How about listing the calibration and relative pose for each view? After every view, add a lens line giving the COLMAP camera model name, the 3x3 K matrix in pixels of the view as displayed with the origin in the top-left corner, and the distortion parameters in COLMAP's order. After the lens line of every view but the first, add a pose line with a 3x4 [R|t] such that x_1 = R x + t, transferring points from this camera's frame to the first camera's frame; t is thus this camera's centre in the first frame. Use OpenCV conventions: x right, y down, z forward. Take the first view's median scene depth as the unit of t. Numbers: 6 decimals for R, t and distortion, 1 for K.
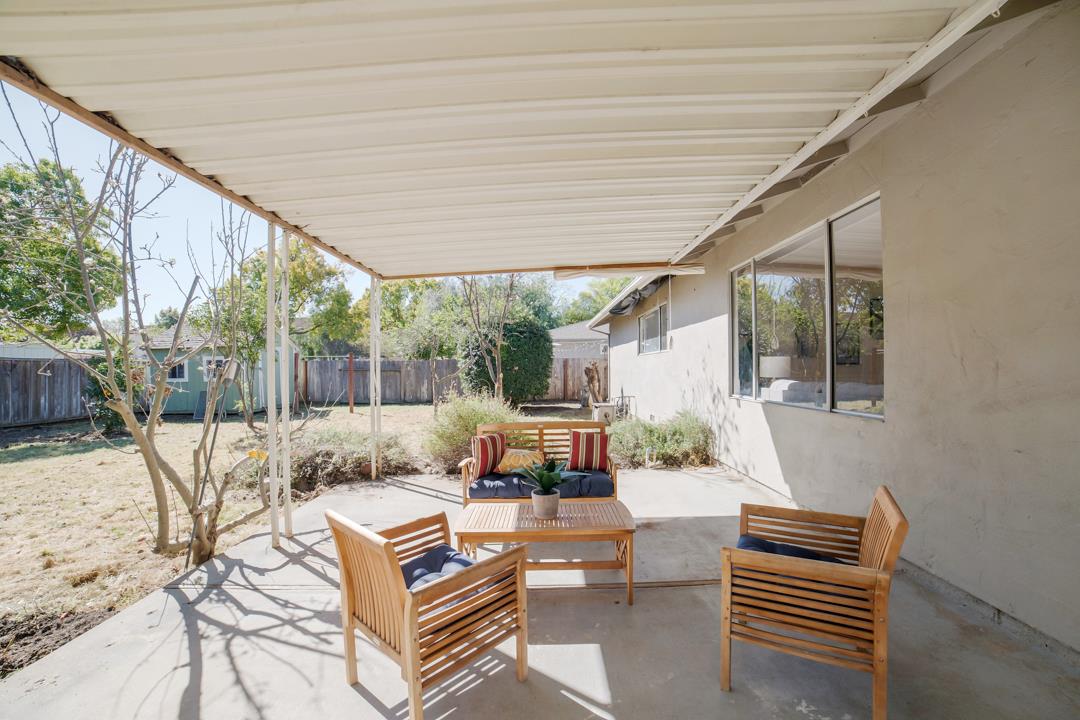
lens RADIAL K [[437.4, 0, 542.6], [0, 437.4, 363.1], [0, 0, 1]] dist [-0.031894, -0.001687]
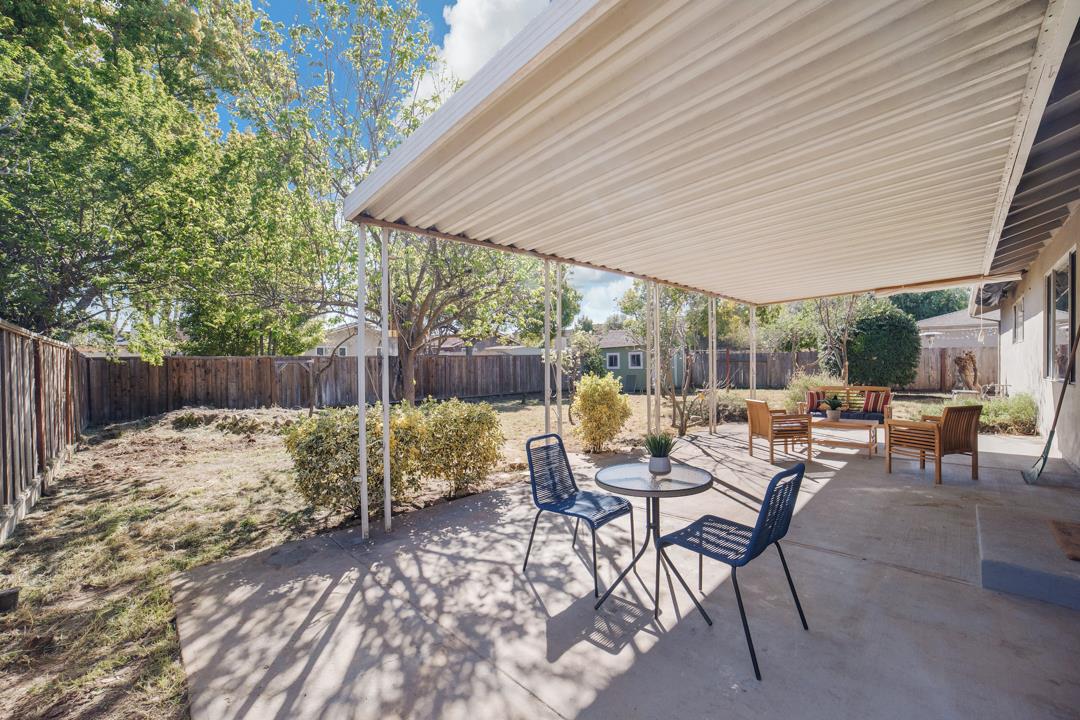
lens RADIAL K [[437.4, 0, 545.0], [0, 437.4, 364.8], [0, 0, 1]] dist [-0.031894, -0.001687]
pose [[0.707409, 0.003055, -0.706797, 0.109158], [0.013500, 0.999750, 0.017834, -0.002189], [0.706675, -0.022158, 0.707191, -0.346231]]
